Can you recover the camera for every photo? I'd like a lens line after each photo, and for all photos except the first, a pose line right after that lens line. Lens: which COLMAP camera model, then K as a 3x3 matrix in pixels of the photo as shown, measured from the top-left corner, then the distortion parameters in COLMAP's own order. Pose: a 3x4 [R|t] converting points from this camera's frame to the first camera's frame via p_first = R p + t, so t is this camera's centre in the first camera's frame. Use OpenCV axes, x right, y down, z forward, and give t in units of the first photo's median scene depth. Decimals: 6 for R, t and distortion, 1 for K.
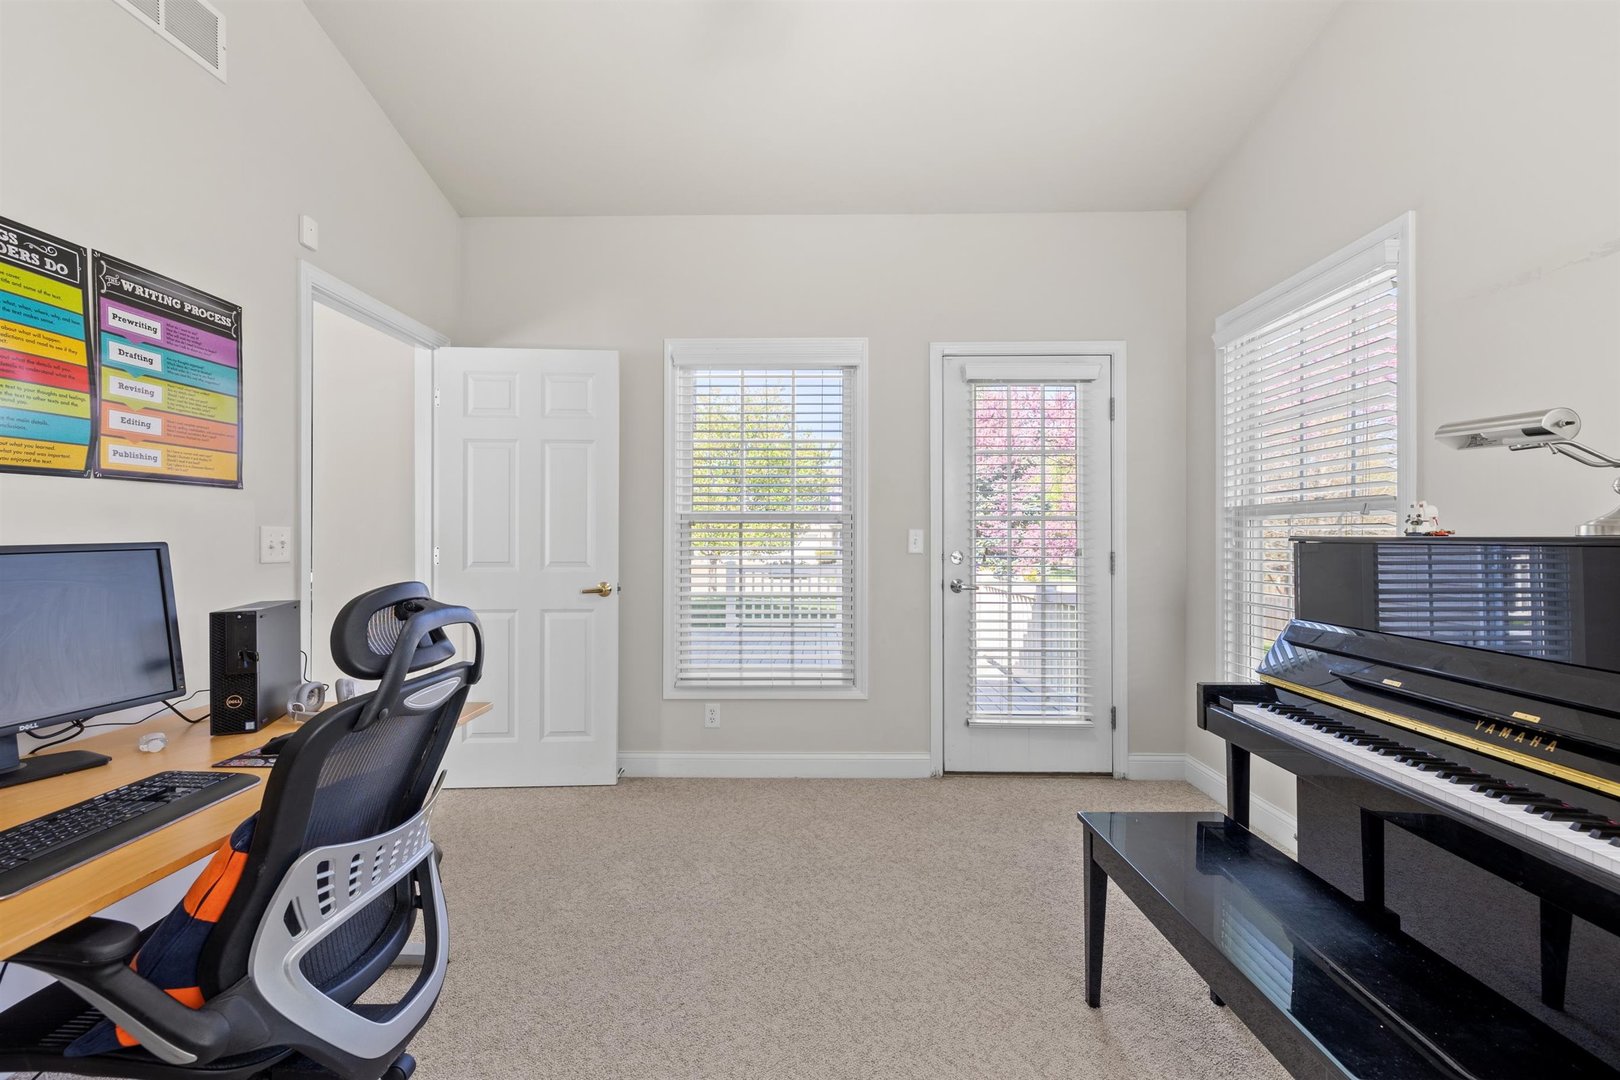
lens RADIAL K [[679.4, 0, 804.9], [0, 679.4, 535.5], [0, 0, 1]] dist [-0.000159, -0.000563]
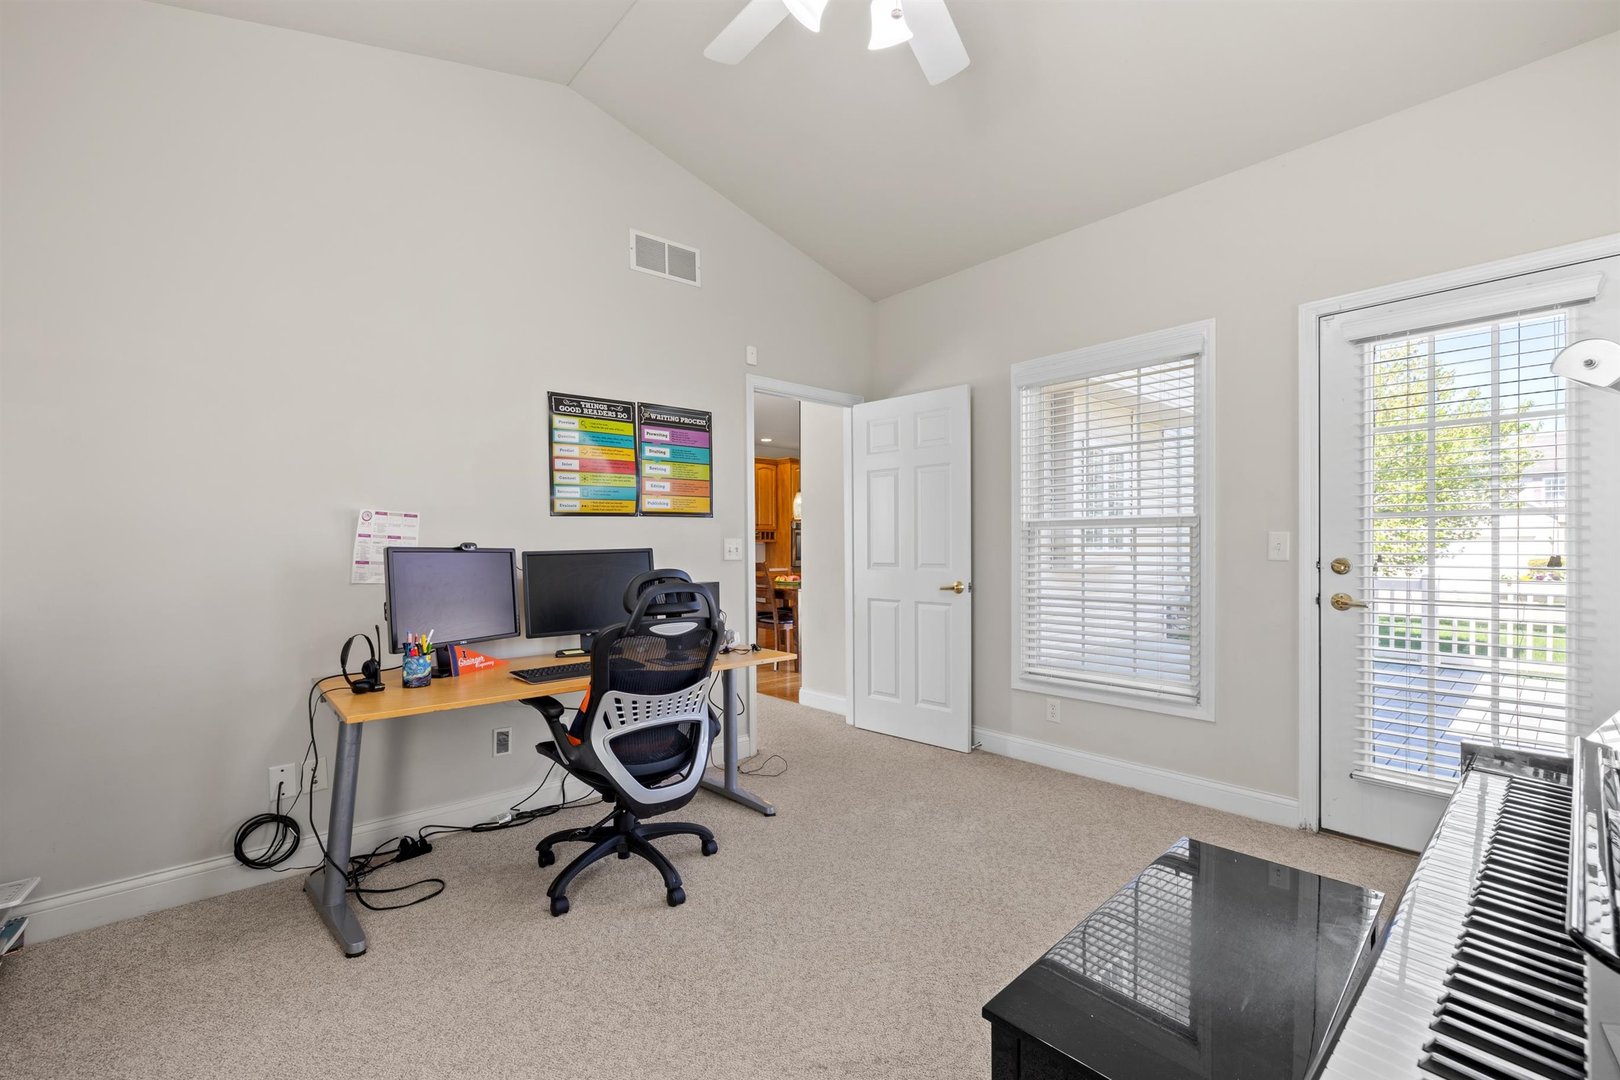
lens RADIAL K [[679.4, 0, 804.9], [0, 679.4, 546.5], [0, 0, 1]] dist [-0.000159, -0.000563]
pose [[0.683160, -0.000991, -0.730268, 0.605943], [0.009157, 0.999932, 0.007210, -0.004271], [0.730211, -0.011613, 0.683123, -0.012638]]
